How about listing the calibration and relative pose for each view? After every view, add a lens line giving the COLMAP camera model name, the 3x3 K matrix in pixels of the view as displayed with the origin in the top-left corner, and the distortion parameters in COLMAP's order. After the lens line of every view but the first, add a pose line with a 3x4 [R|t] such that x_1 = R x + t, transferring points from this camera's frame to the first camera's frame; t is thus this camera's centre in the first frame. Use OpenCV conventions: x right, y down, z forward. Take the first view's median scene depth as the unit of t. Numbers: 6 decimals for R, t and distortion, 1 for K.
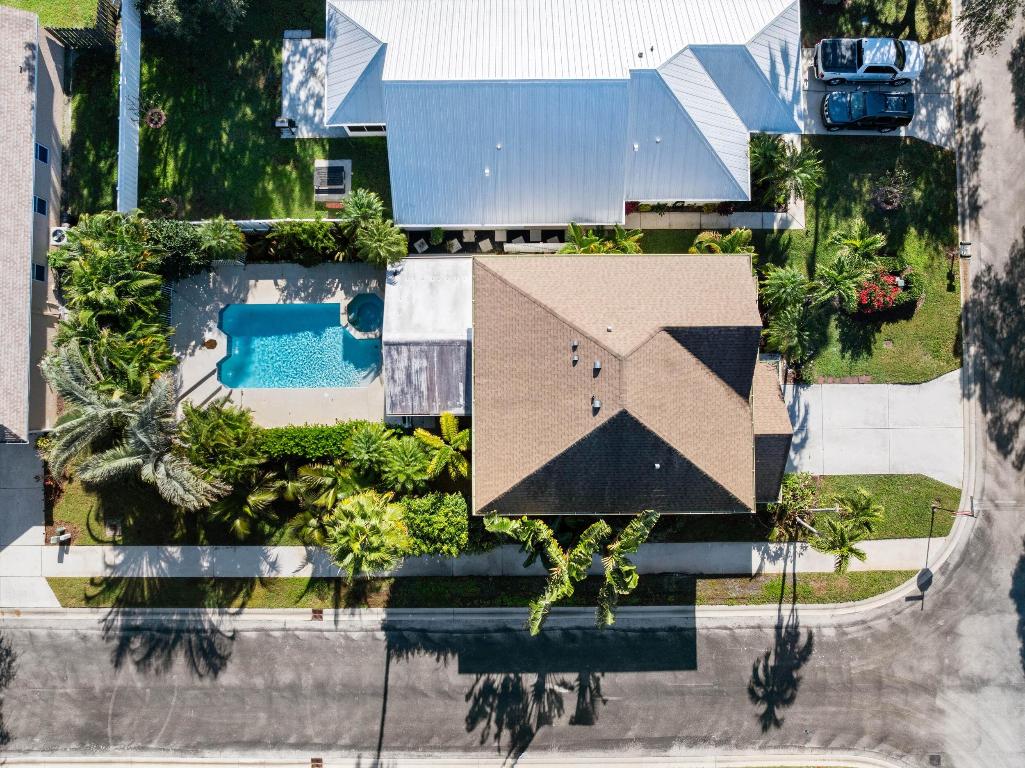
lens RADIAL K [[708.4, 0, 513.2], [0, 708.4, 380.6], [0, 0, 1]] dist [-0.027287, 0.005188]
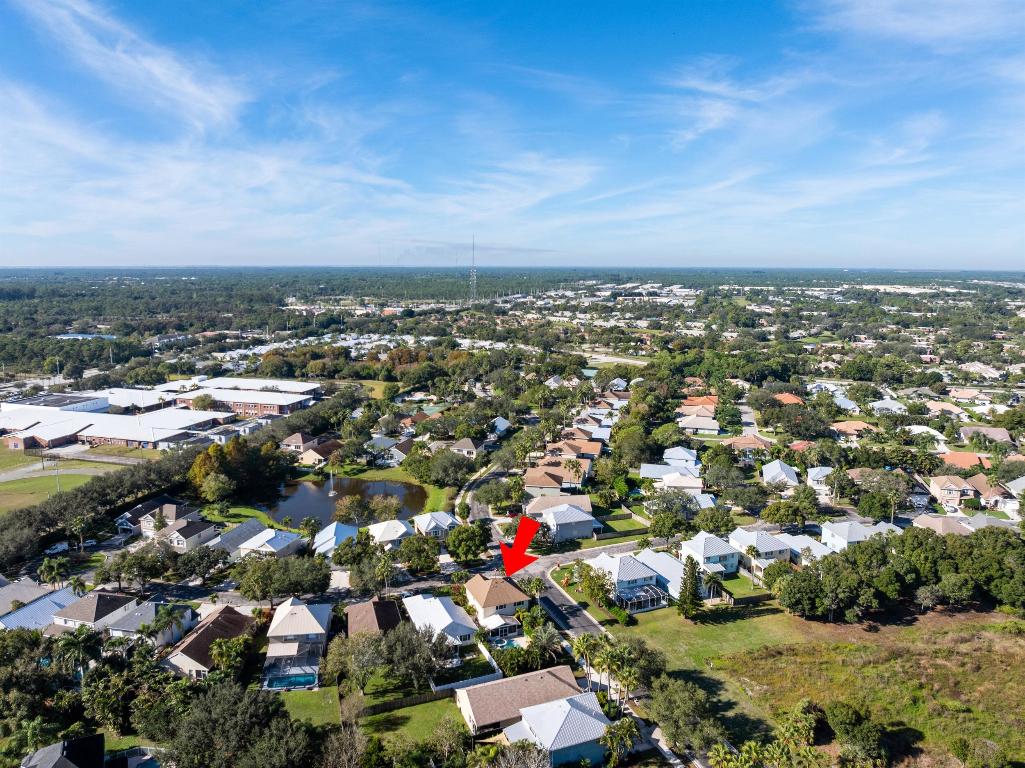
lens RADIAL K [[708.4, 0, 515.1], [0, 708.4, 382.5], [0, 0, 1]] dist [-0.027287, 0.005188]
pose [[-0.376030, -0.146237, 0.914995, -3.677366], [0.925875, -0.020053, 0.377297, -1.494022], [-0.036827, 0.989046, 0.142938, -1.033298]]
